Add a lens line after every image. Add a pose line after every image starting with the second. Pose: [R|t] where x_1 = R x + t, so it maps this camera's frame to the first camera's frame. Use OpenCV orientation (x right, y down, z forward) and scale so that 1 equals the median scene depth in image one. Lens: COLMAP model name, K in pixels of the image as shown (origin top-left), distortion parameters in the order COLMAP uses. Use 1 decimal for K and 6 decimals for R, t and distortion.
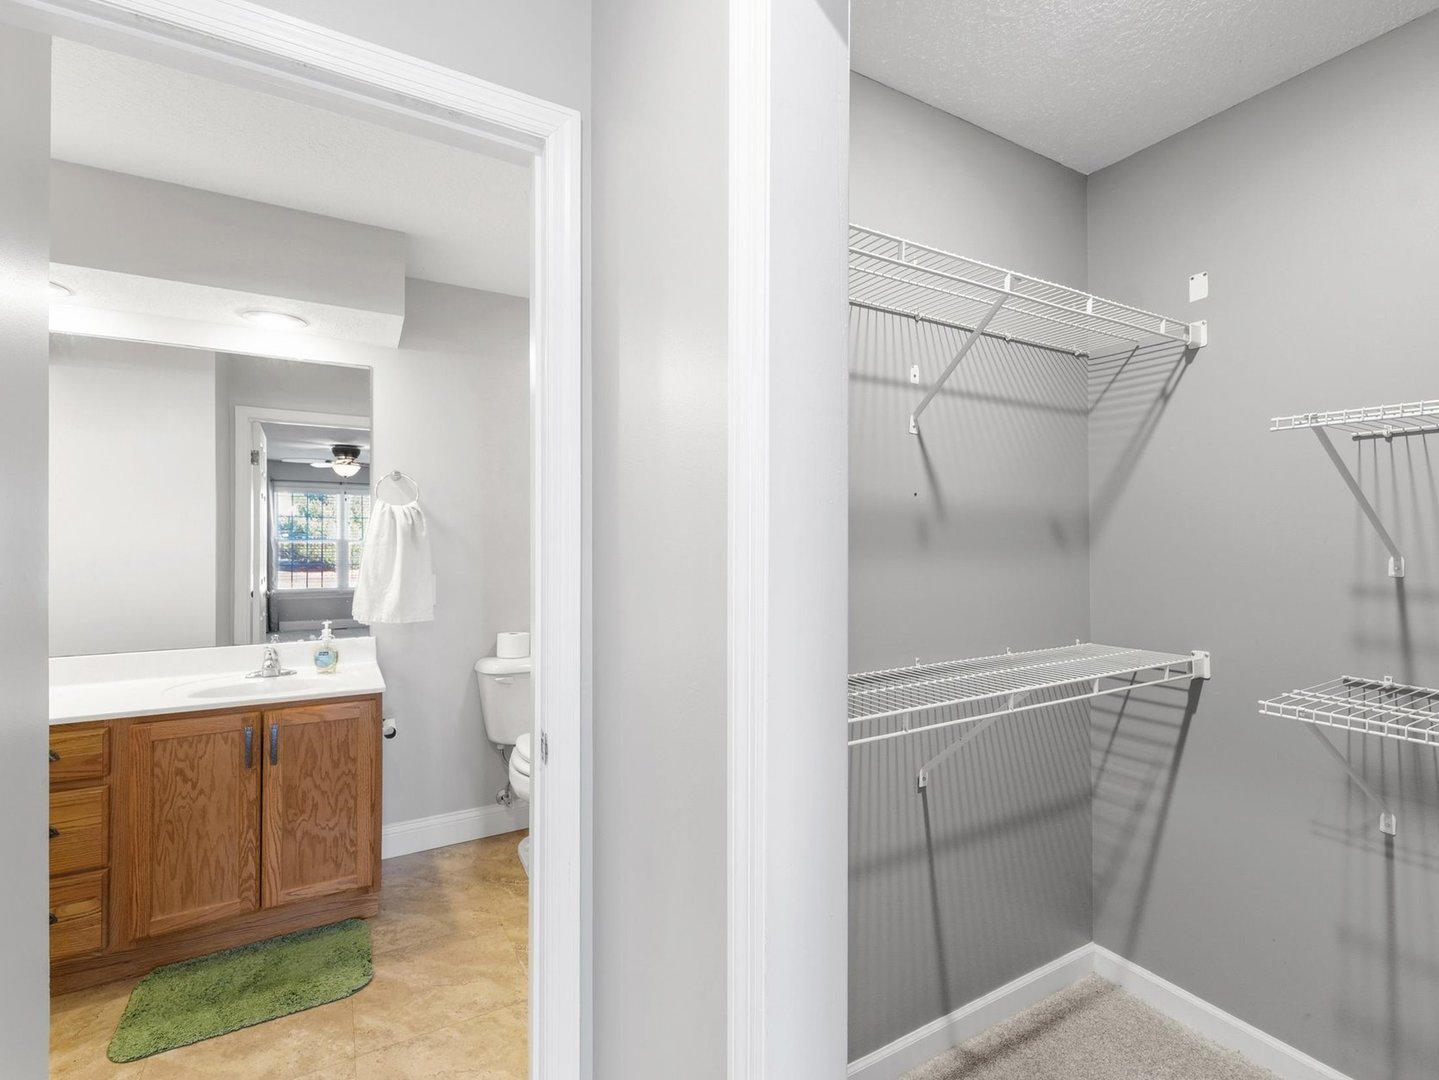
lens RADIAL K [[719.9, 0, 722.3], [0, 719.9, 537.4], [0, 0, 1]] dist [0.008635, -0.001463]
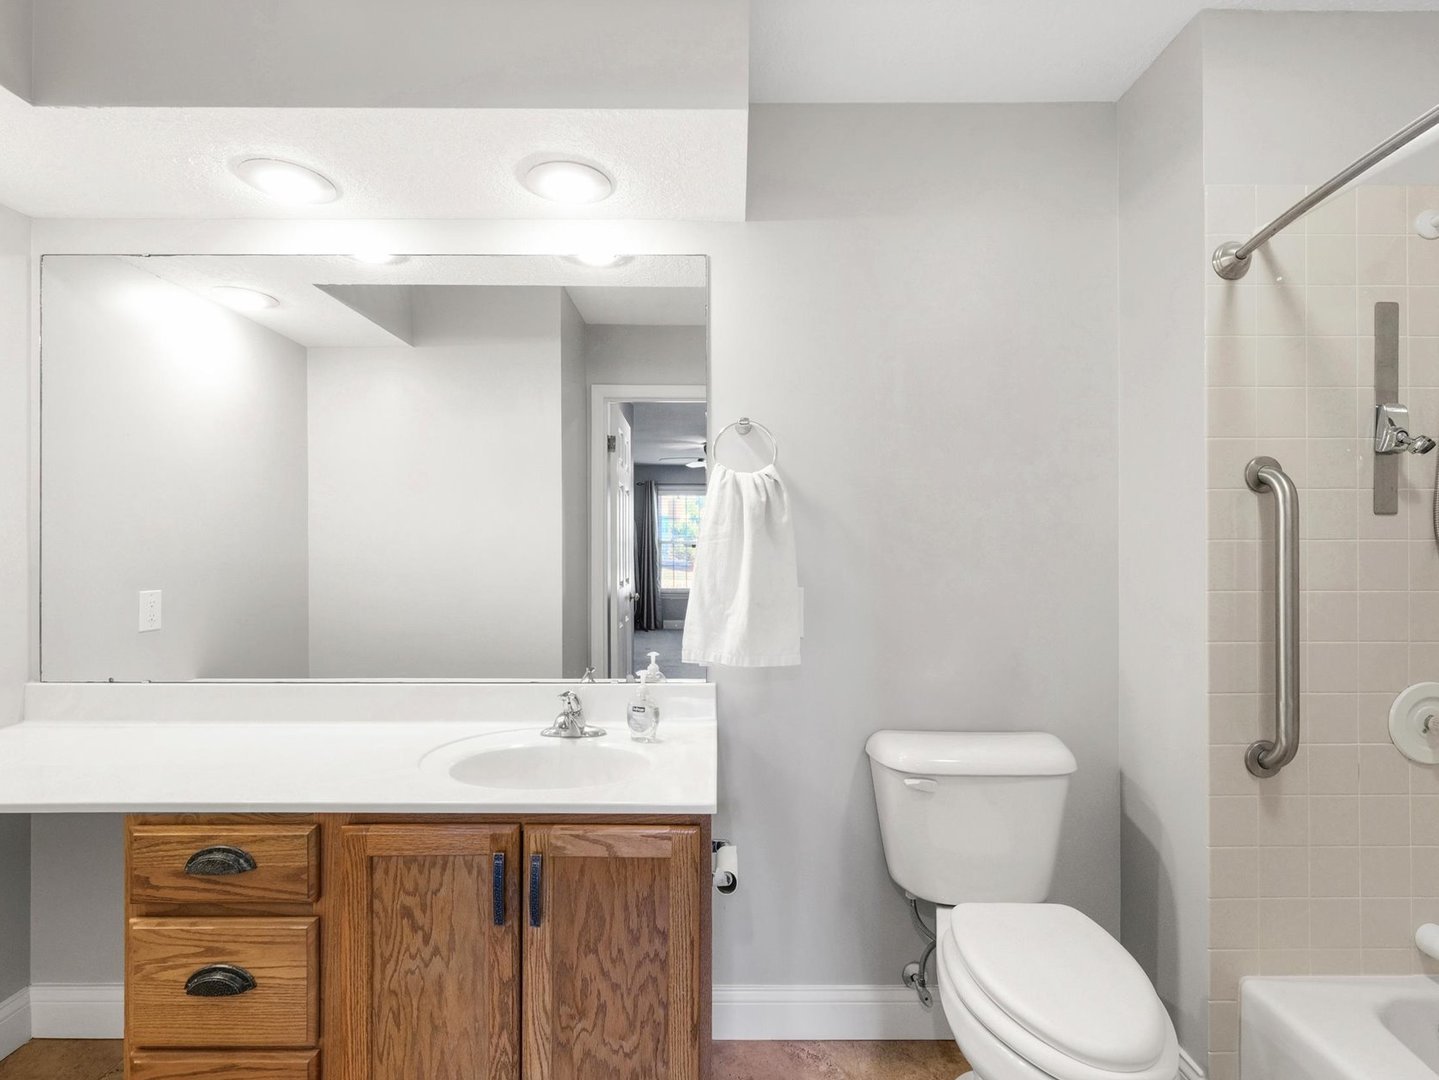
lens RADIAL K [[719.9, 0, 722.3], [0, 719.9, 537.4], [0, 0, 1]] dist [0.008635, -0.001463]
pose [[0.882640, -0.004573, -0.470028, -0.223405], [0.002190, 0.999982, -0.005617, 0.017086], [0.470045, 0.003928, 0.882634, 0.558535]]
